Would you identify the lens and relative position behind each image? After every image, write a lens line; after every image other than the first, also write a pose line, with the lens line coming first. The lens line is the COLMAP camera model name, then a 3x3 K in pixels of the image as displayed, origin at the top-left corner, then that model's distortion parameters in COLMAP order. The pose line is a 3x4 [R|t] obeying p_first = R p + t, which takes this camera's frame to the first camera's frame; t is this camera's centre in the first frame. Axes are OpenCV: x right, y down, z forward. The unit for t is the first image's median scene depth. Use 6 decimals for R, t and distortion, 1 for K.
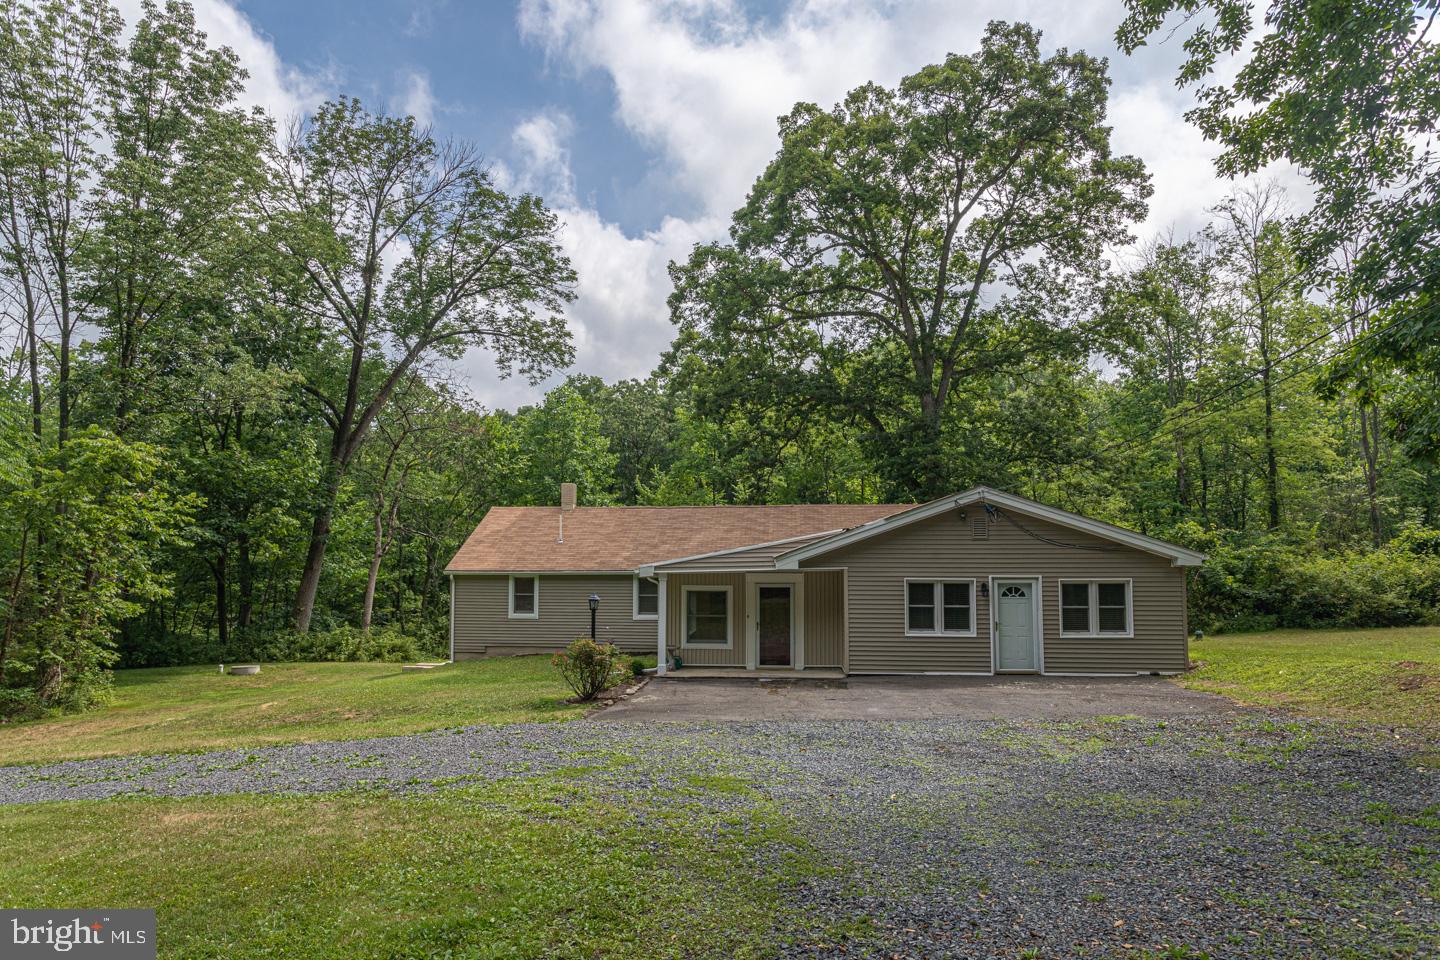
lens RADIAL K [[856.0, 0, 747.8], [0, 856.0, 442.6], [0, 0, 1]] dist [-0.008795, 0.010921]
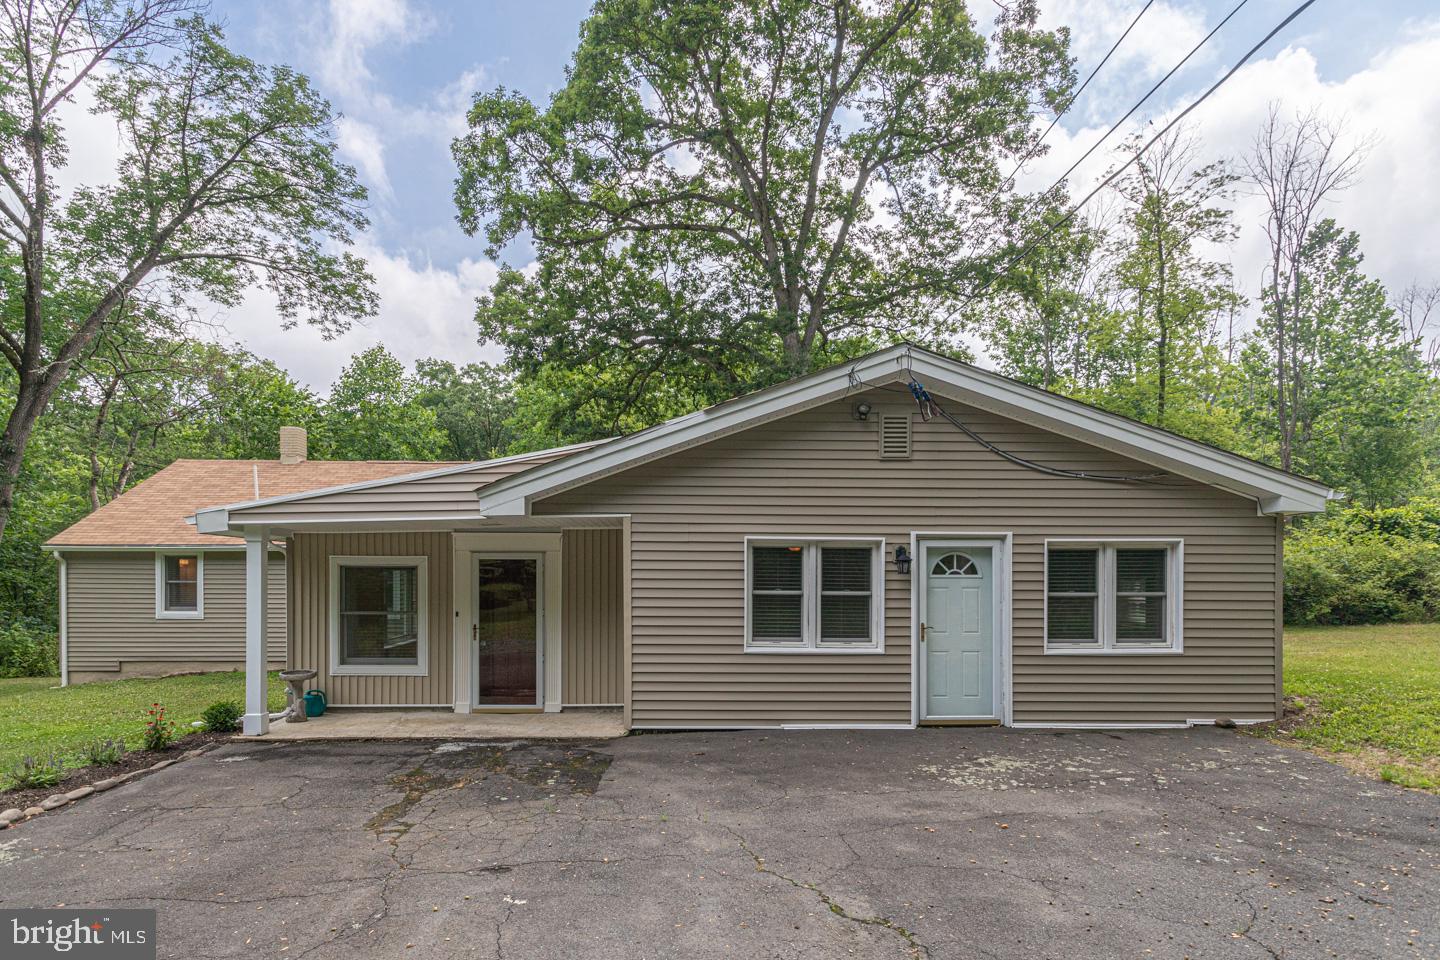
lens RADIAL K [[688.3, 0, 718.4], [0, 688.3, 483.1], [0, 0, 1]] dist [-0.001346, 0.004389]
pose [[0.994241, 0.016479, 0.105893, 0.120960], [-0.017829, 0.999771, 0.011807, 0.118988], [-0.105674, -0.013627, 0.994307, 0.584246]]
